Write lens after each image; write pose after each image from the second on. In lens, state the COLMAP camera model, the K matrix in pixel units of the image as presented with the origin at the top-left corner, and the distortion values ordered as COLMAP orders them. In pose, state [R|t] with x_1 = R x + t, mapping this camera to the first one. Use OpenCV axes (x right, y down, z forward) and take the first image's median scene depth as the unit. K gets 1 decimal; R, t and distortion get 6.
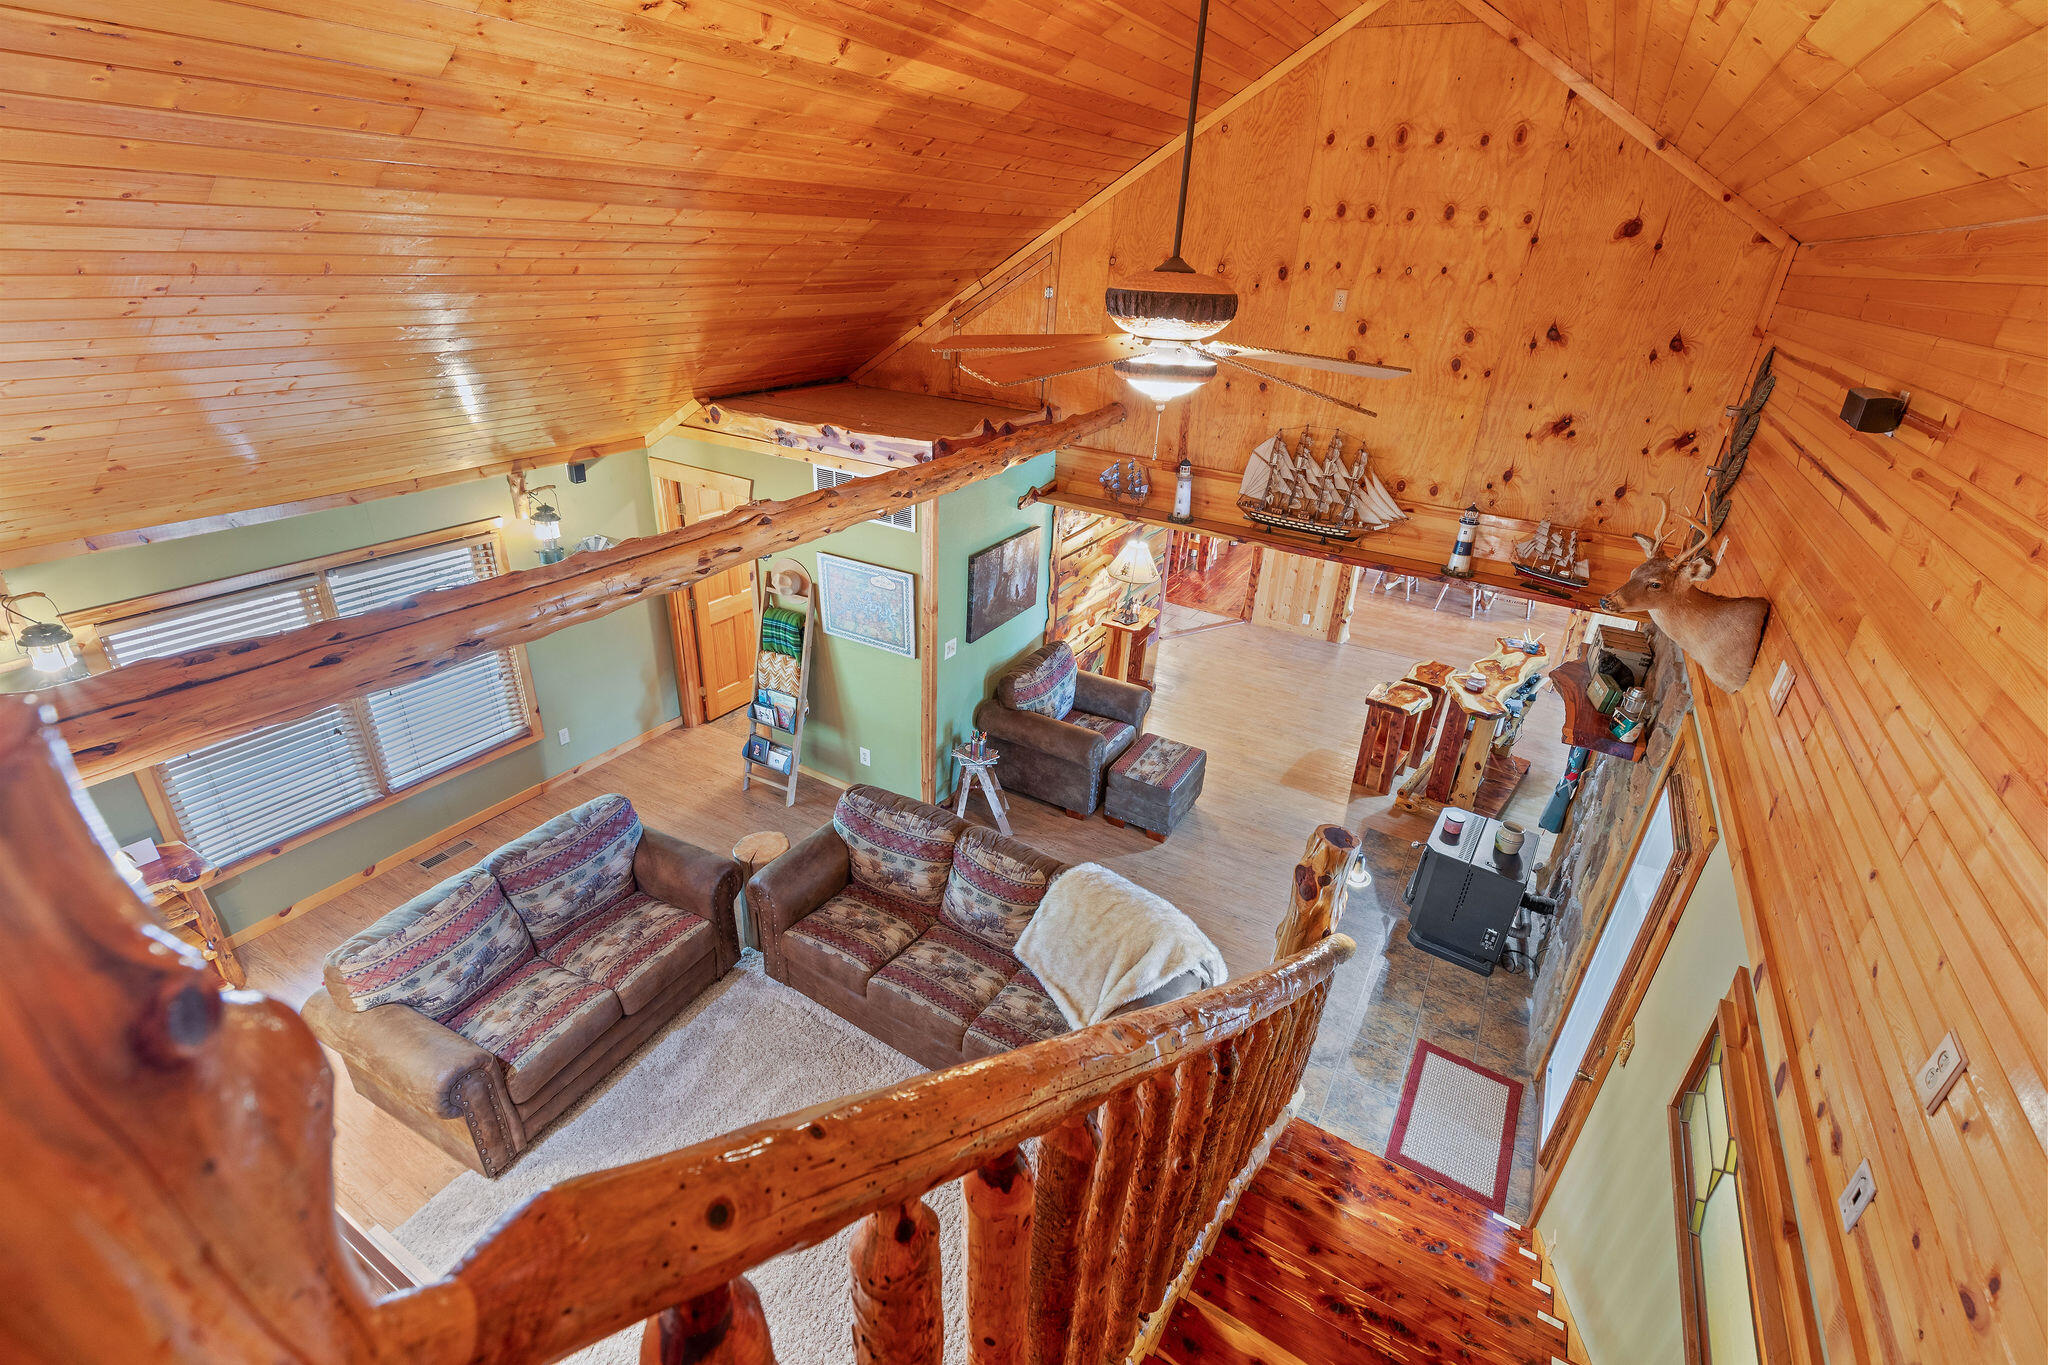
lens RADIAL K [[927.3, 0, 1024.0], [0, 927.3, 682.5], [0, 0, 1]] dist [0.000713, -0.000441]
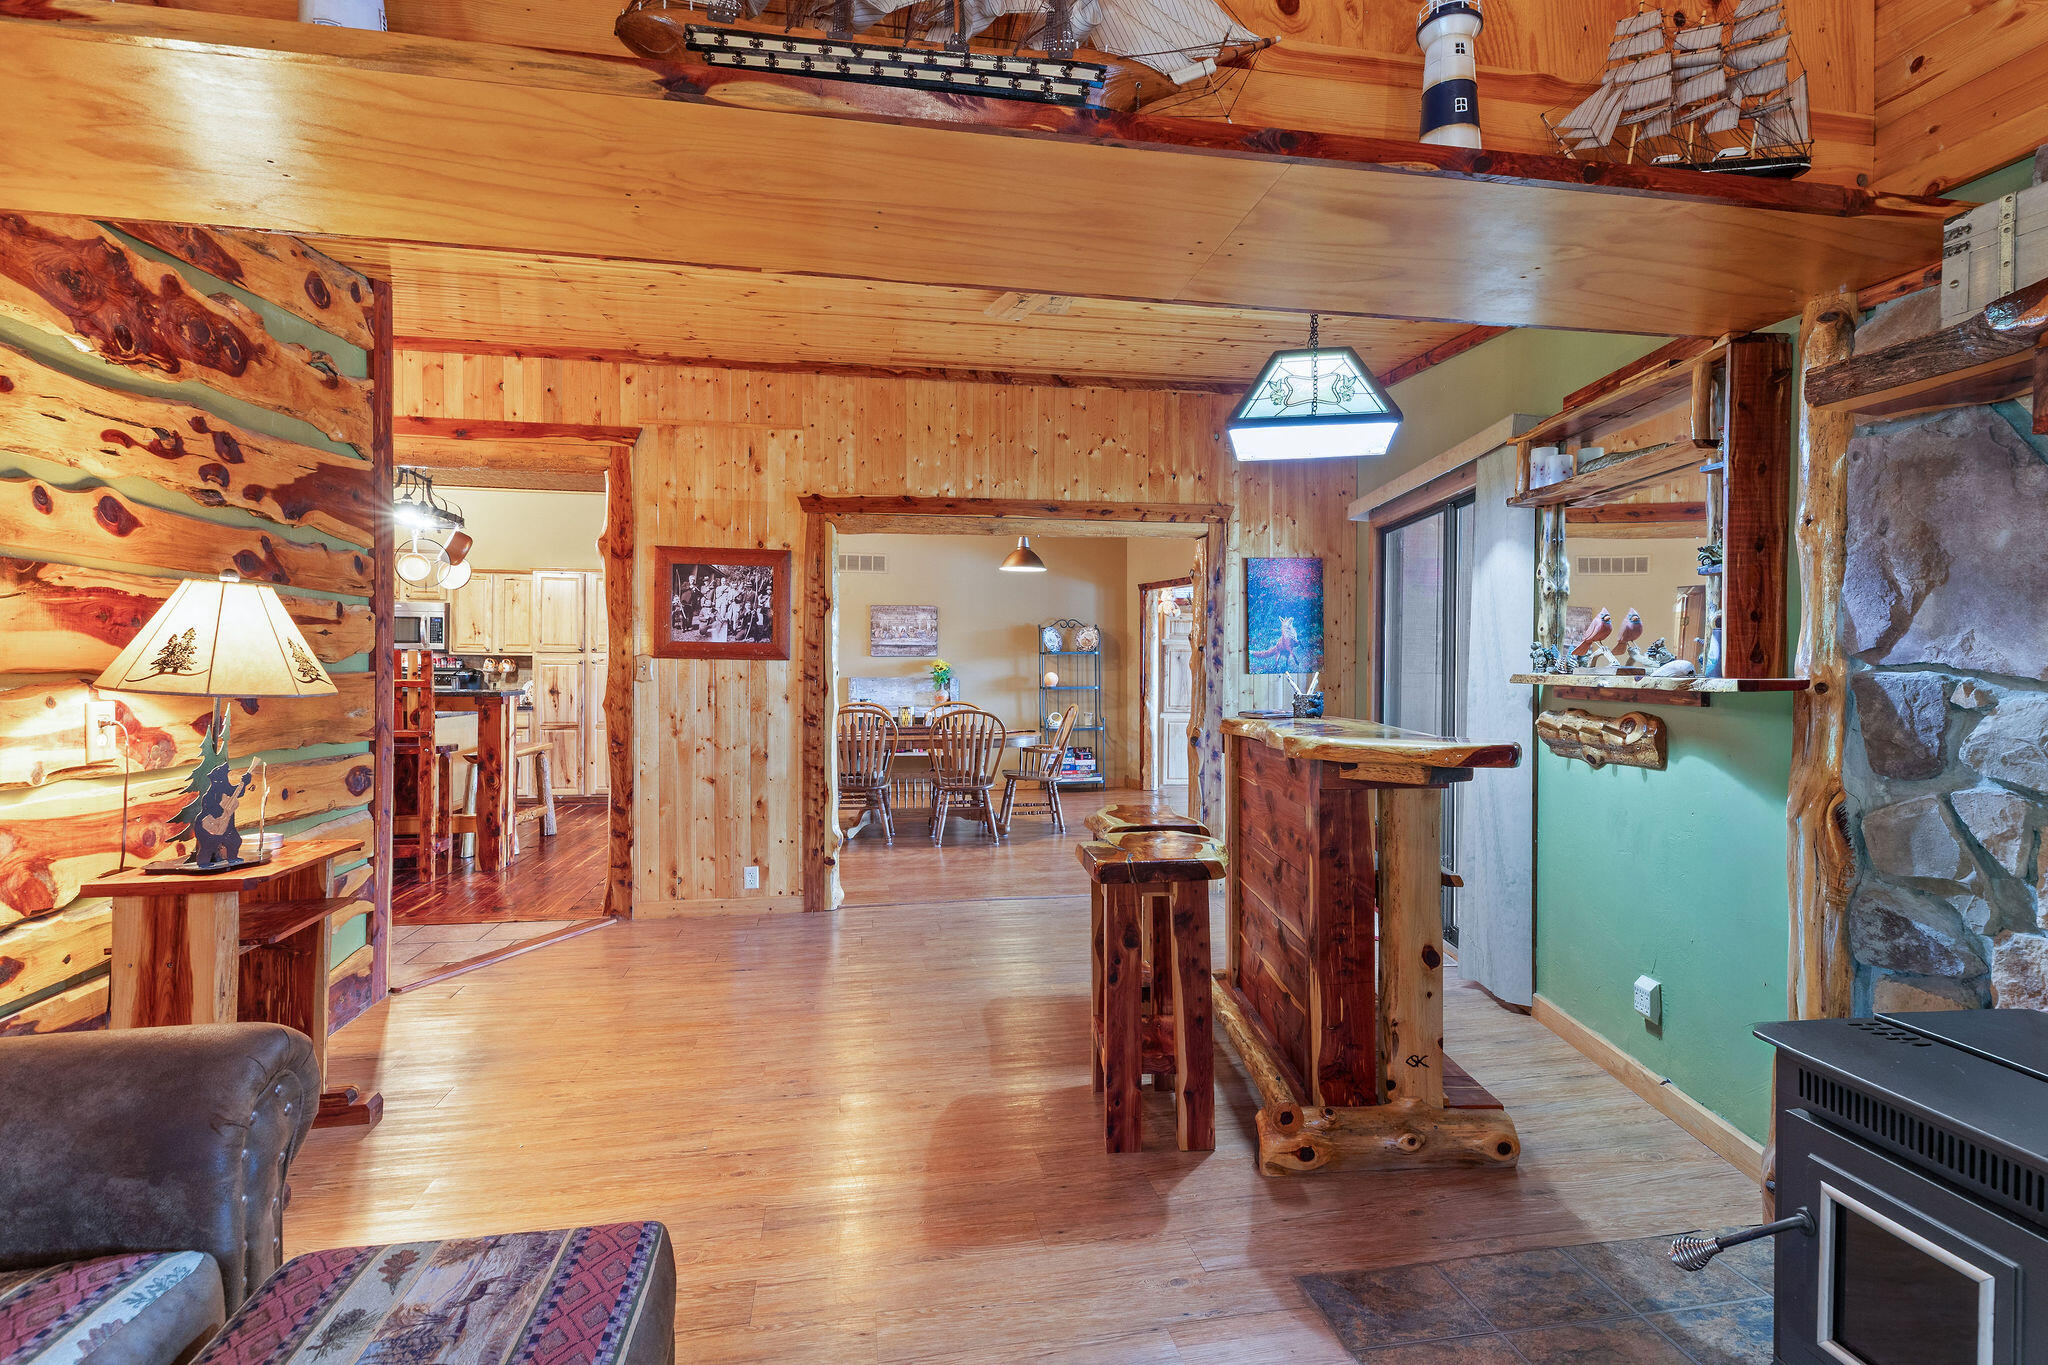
lens RADIAL K [[927.3, 0, 1024.0], [0, 927.3, 682.5], [0, 0, 1]] dist [0.000713, -0.000441]
pose [[0.738352, -0.033140, 0.673601, 0.089189], [0.336105, 0.884001, -0.324923, 0.045456], [-0.584696, 0.466308, 0.663843, 0.556615]]
